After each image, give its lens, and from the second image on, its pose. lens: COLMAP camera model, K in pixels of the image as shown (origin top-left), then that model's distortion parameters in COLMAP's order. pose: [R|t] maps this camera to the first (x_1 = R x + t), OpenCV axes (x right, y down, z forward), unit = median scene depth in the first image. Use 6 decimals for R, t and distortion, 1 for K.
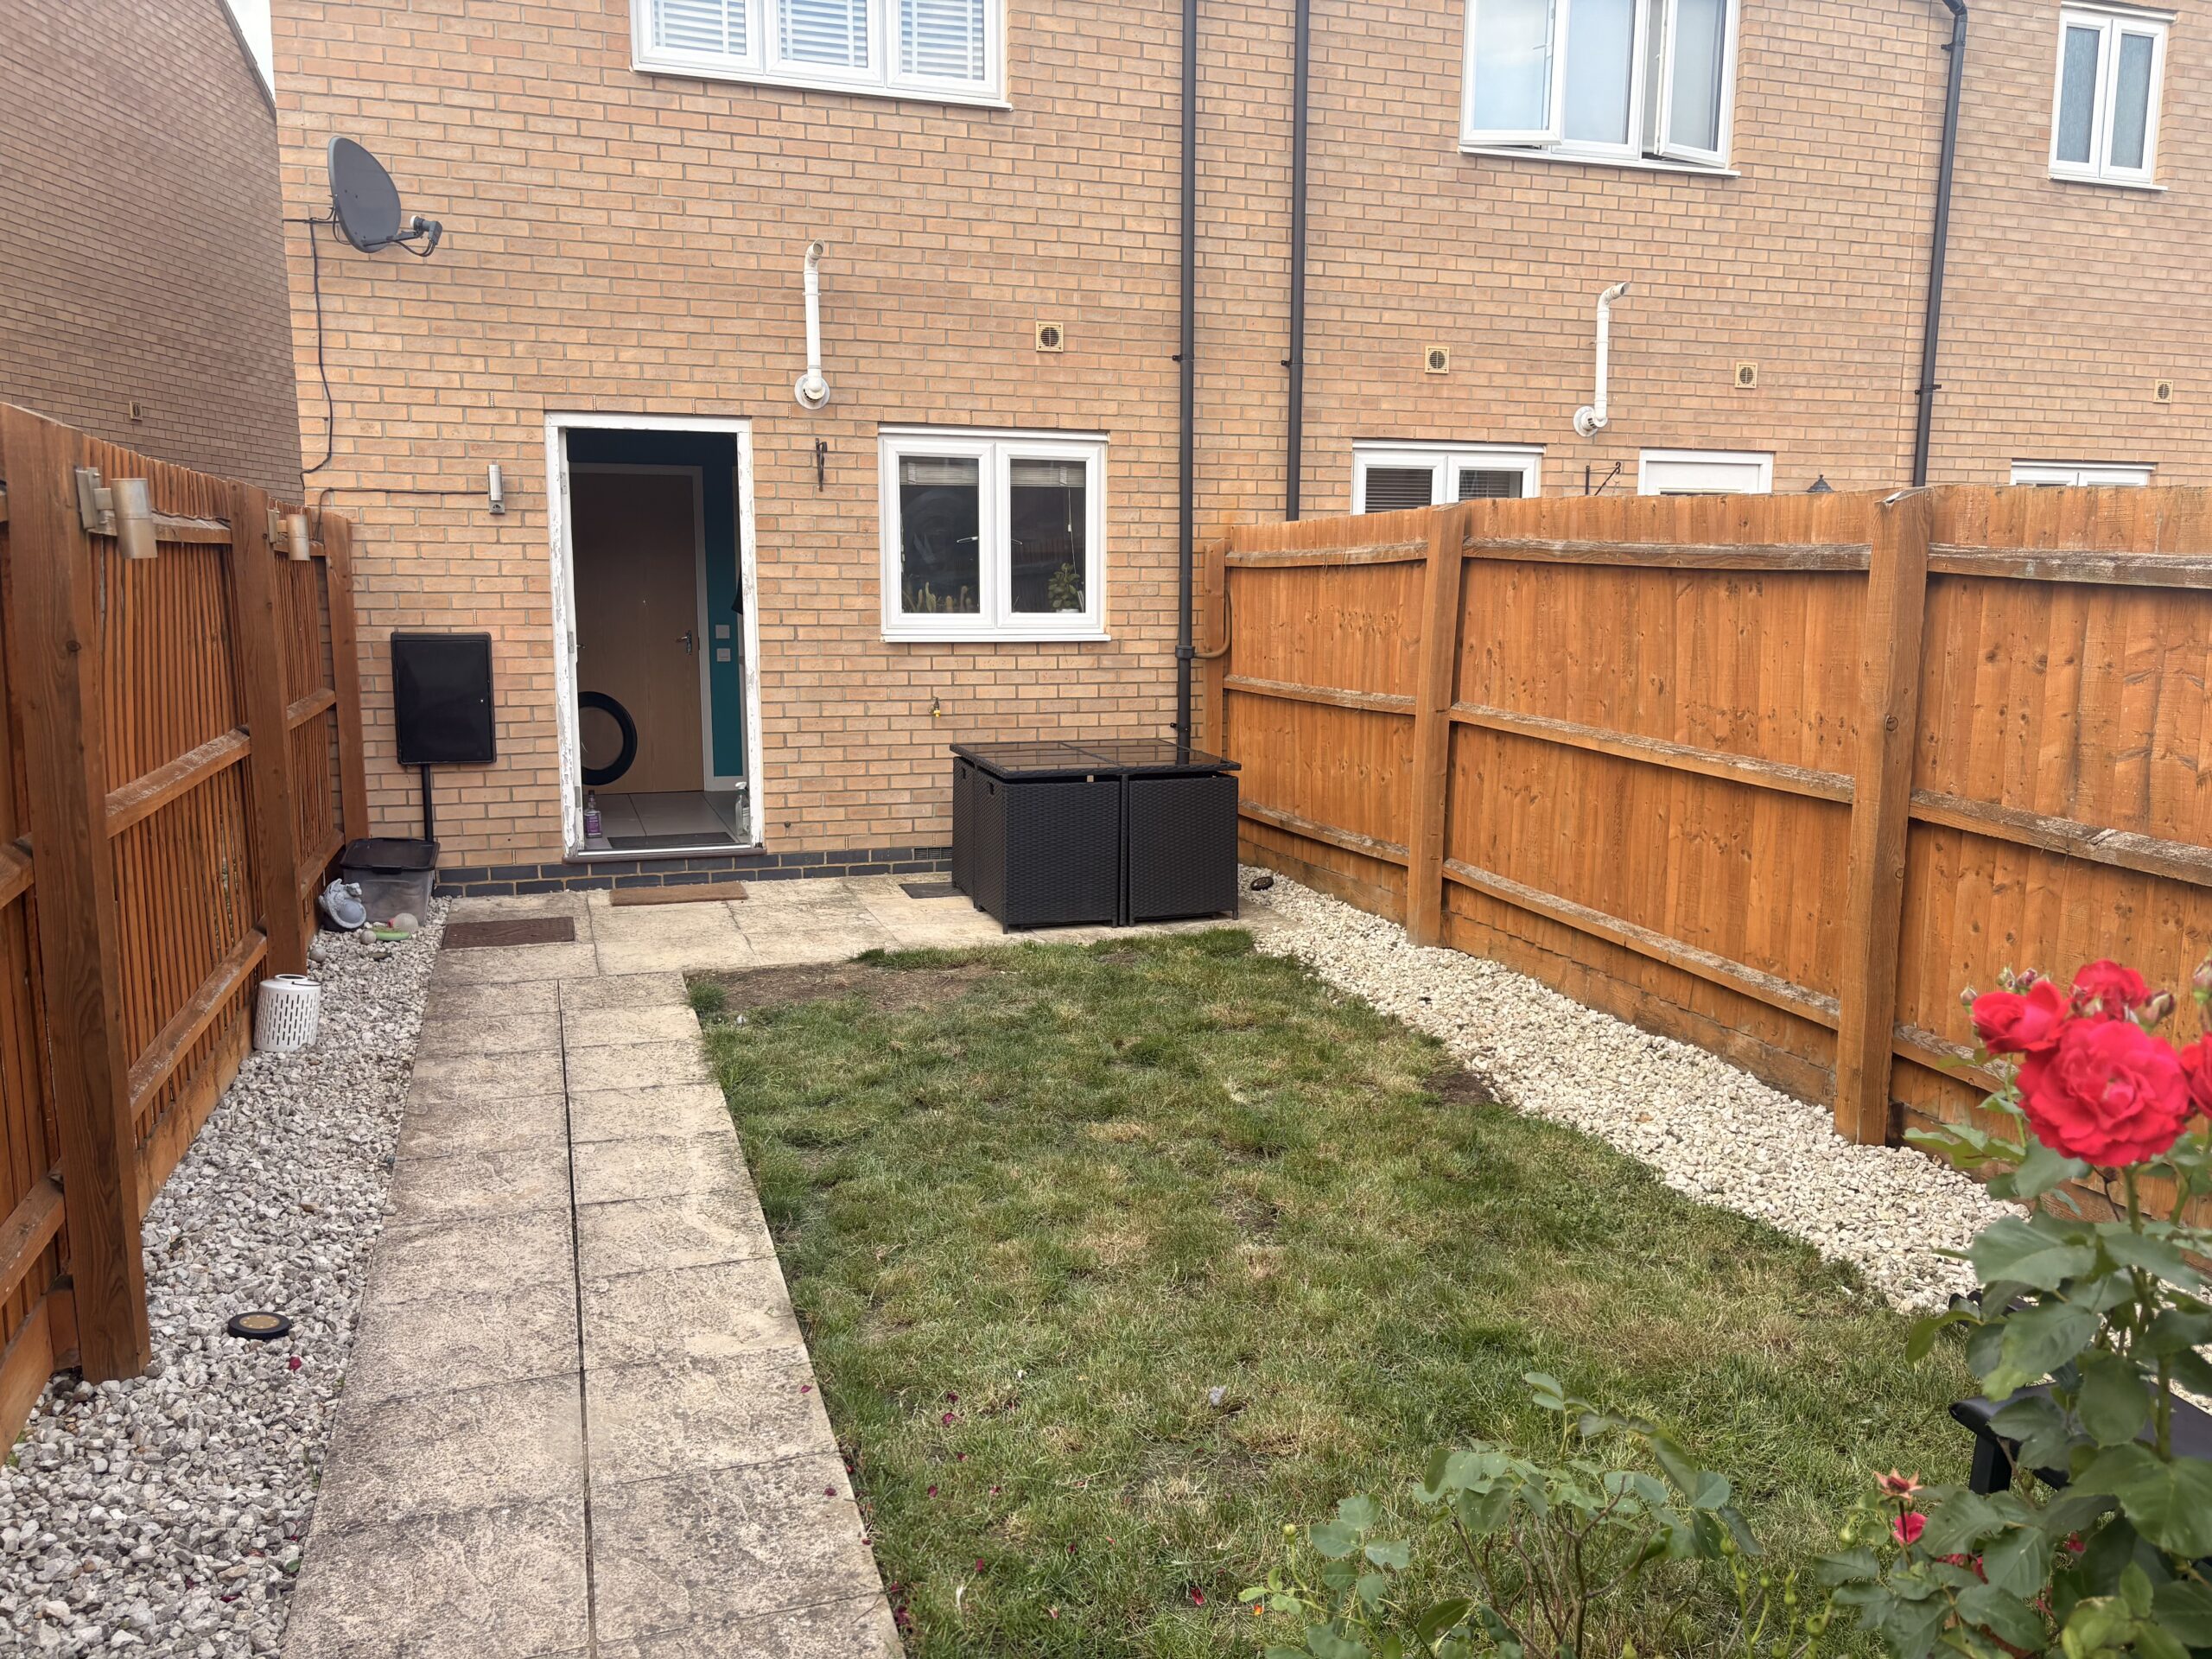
lens RADIAL K [[1655.7, 0, 1106.0], [0, 1655.7, 829.5], [0, 0, 1]] dist [0.000872, 0.000207]
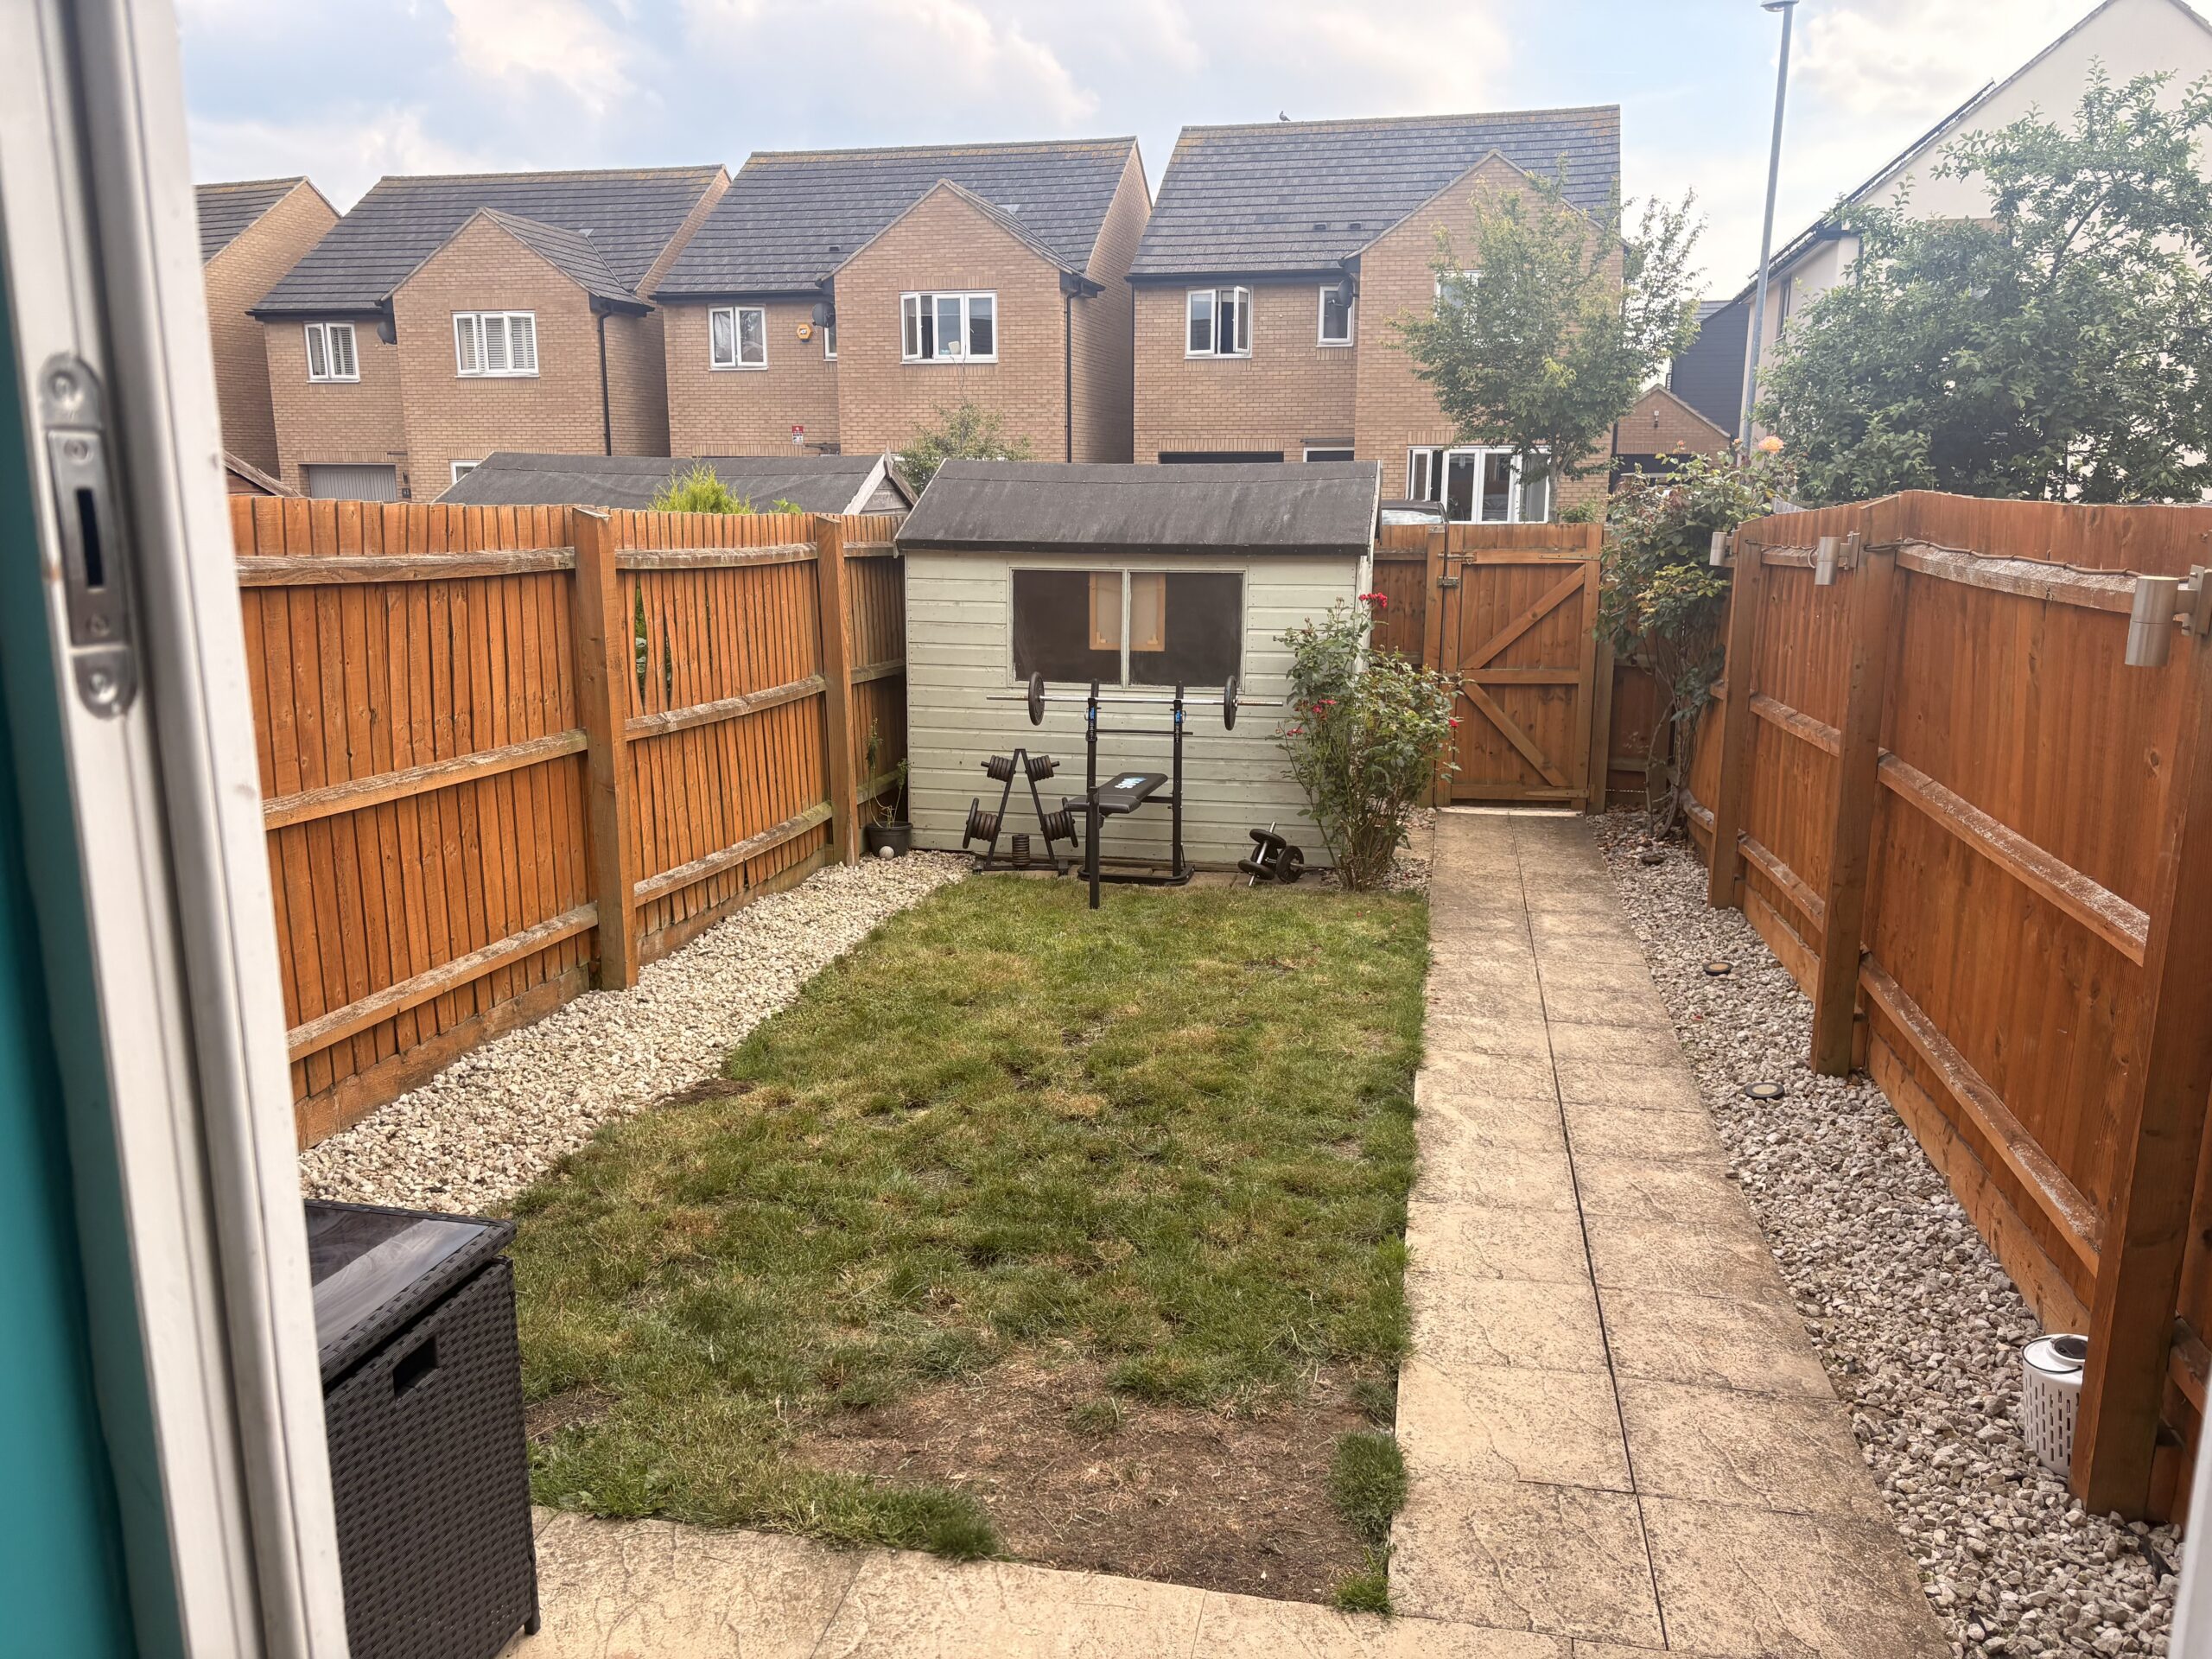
lens RADIAL K [[1655.7, 0, 1106.0], [0, 1655.7, 829.5], [0, 0, 1]] dist [0.000872, 0.000207]
pose [[-0.862204, -0.109025, 0.494690, -0.580490], [0.072793, 0.939763, 0.333986, -0.384886], [-0.501304, 0.323974, -0.802331, 1.982440]]
